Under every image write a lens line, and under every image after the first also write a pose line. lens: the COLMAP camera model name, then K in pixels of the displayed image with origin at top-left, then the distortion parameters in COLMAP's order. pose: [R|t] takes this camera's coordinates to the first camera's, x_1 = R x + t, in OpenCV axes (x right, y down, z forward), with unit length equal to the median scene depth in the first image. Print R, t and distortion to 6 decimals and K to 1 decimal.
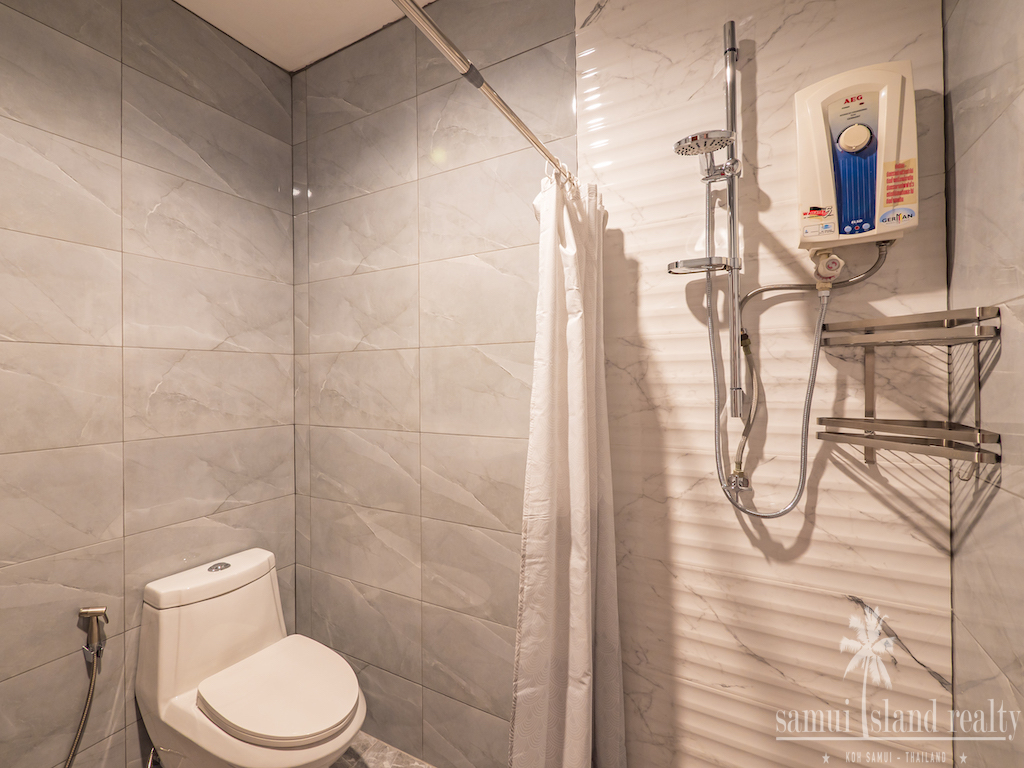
lens RADIAL K [[444.9, 0, 513.9], [0, 444.9, 377.2], [0, 0, 1]] dist [-0.002077, -0.000519]
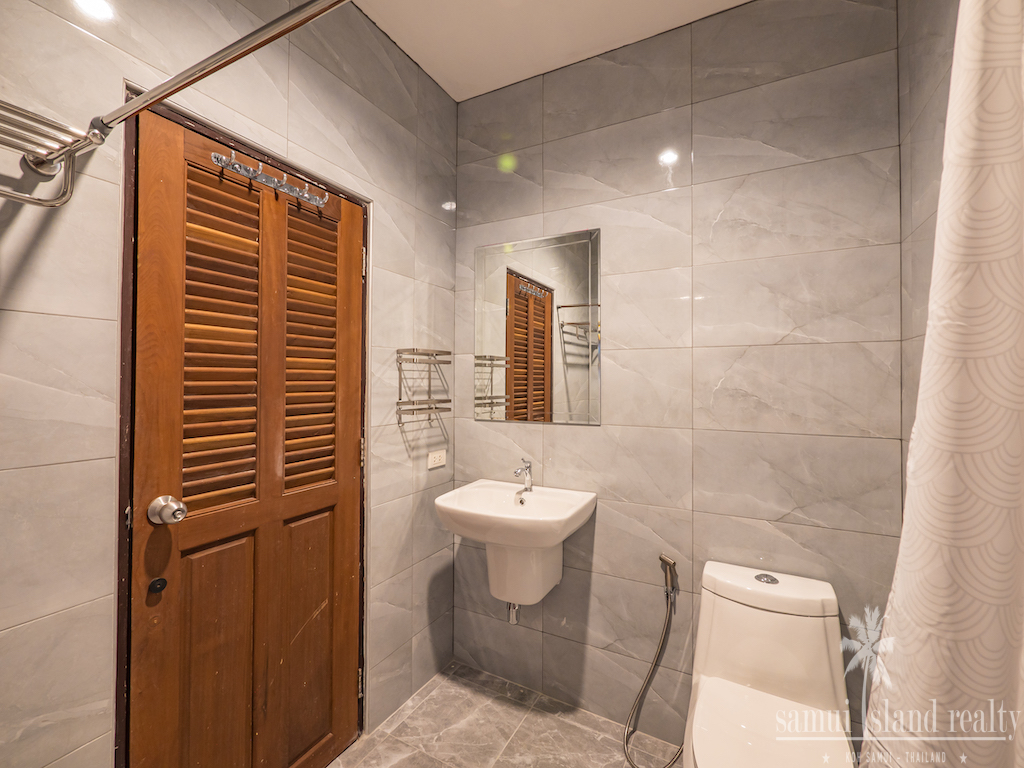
lens RADIAL K [[444.9, 0, 514.8], [0, 444.9, 383.0], [0, 0, 1]] dist [-0.002077, -0.000519]
pose [[0.017097, 0.003960, -0.999846, 0.244490], [-0.004168, 0.999984, 0.003889, 0.019643], [0.999845, 0.004101, 0.017113, 0.452793]]
